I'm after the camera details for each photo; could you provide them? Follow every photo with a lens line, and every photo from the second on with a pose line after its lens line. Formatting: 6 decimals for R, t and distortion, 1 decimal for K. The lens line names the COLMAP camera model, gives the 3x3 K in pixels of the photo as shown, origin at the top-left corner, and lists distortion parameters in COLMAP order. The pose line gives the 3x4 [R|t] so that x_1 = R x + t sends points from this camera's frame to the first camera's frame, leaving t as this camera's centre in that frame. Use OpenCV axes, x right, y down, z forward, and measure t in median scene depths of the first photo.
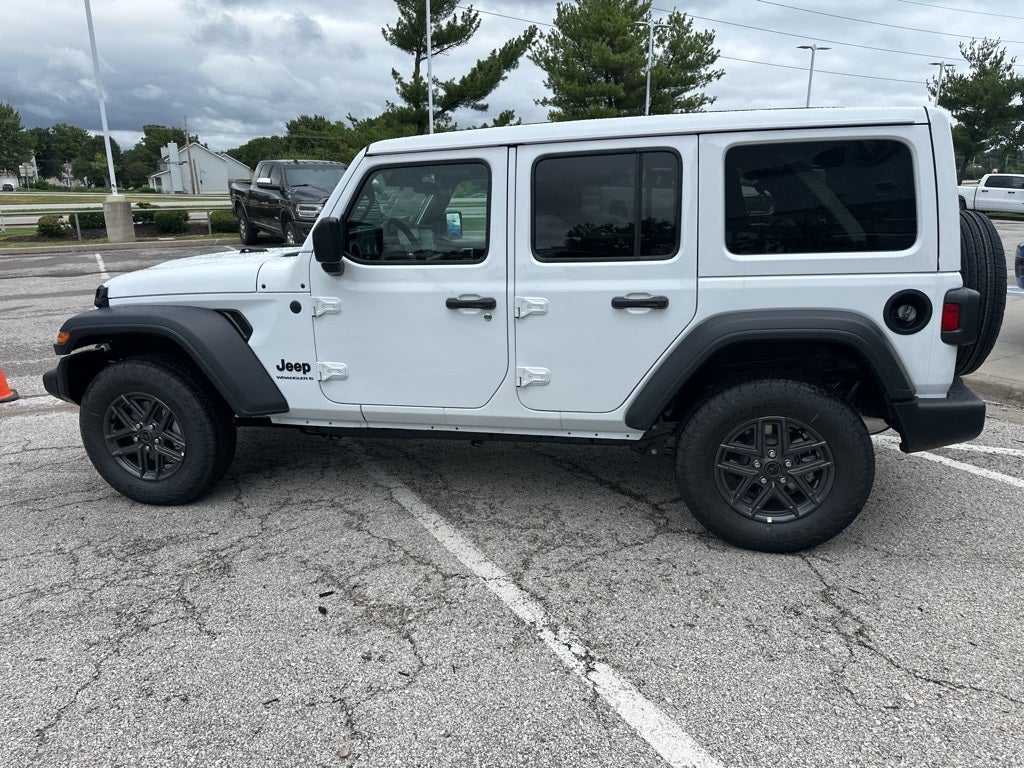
lens RADIAL K [[722.3, 0, 507.4], [0, 722.3, 384.4], [0, 0, 1]] dist [0.032204, -0.039618]
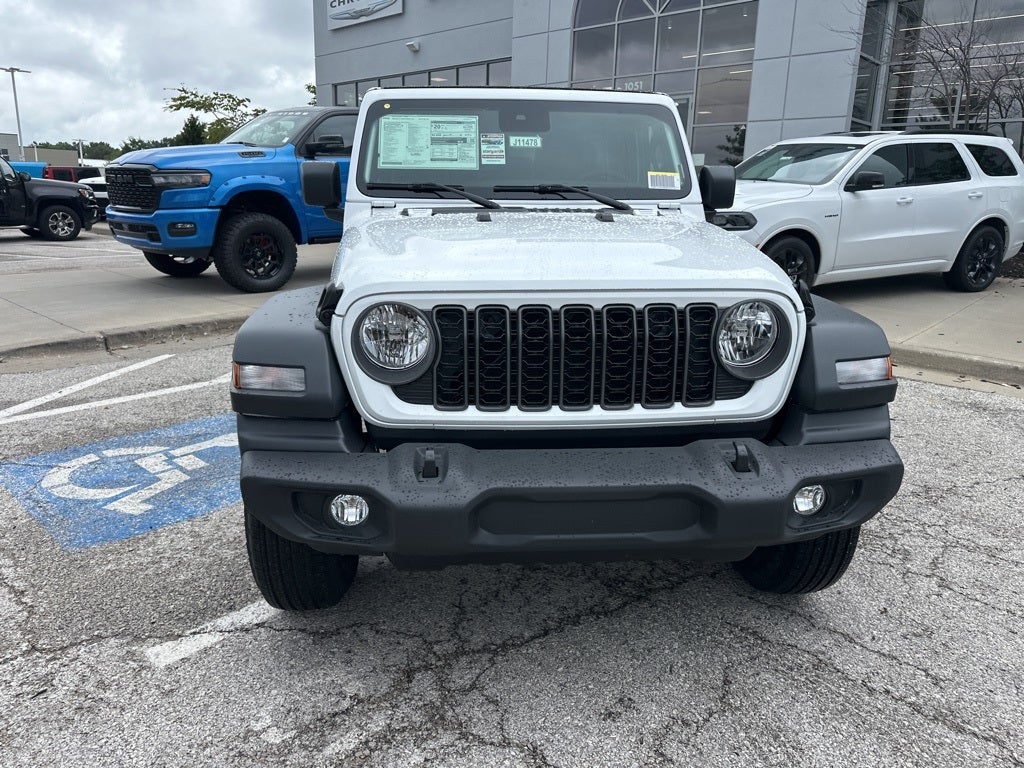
lens RADIAL K [[722.3, 0, 508.2], [0, 722.3, 380.3], [0, 0, 1]] dist [0.032204, -0.039618]
pose [[-0.288343, -0.236618, 0.927831, -1.135479], [0.236597, 0.921334, 0.308489, -0.320184], [-0.927836, 0.308473, -0.209677, 1.504355]]
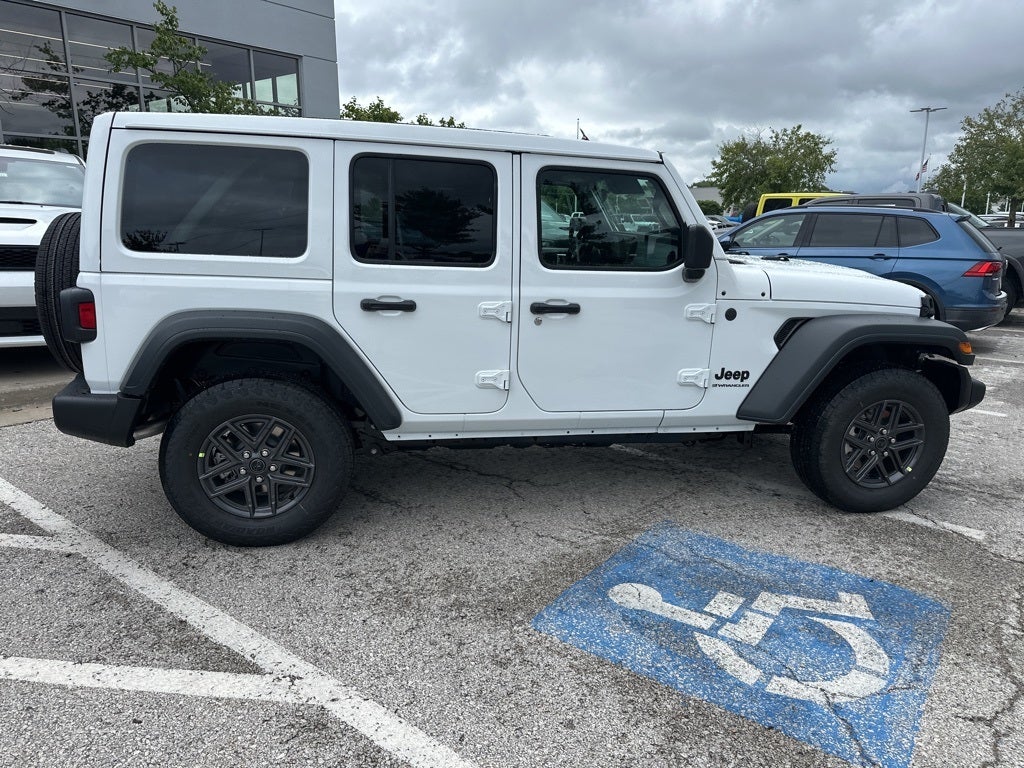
lens RADIAL K [[722.3, 0, 511.8], [0, 722.3, 385.1], [0, 0, 1]] dist [0.032204, -0.039618]
pose [[-0.919207, 0.089622, -0.383439, 0.489115], [-0.107883, 0.879180, 0.464117, -0.578887], [0.378707, 0.467986, -0.798480, 2.211588]]
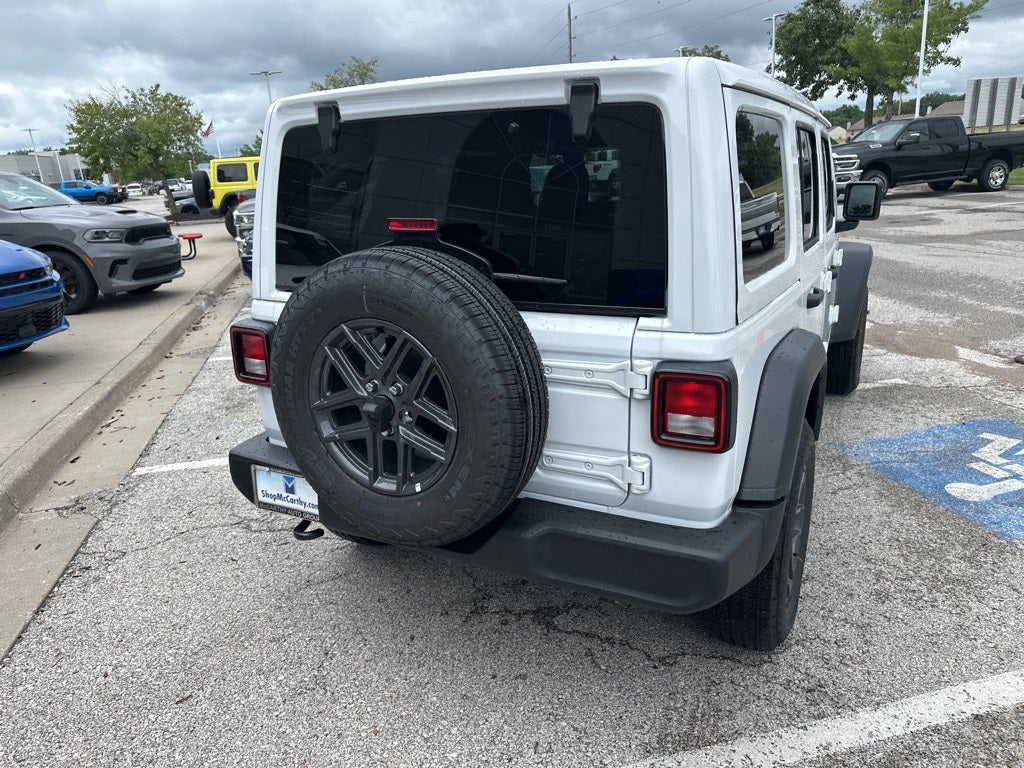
lens RADIAL K [[722.3, 0, 508.9], [0, 722.3, 391.3], [0, 0, 1]] dist [0.032204, -0.039618]
pose [[-0.272343, 0.315766, -0.908912, 1.127808], [-0.201256, 0.905031, 0.374721, -0.365754], [0.940917, 0.284977, -0.182929, 1.231568]]
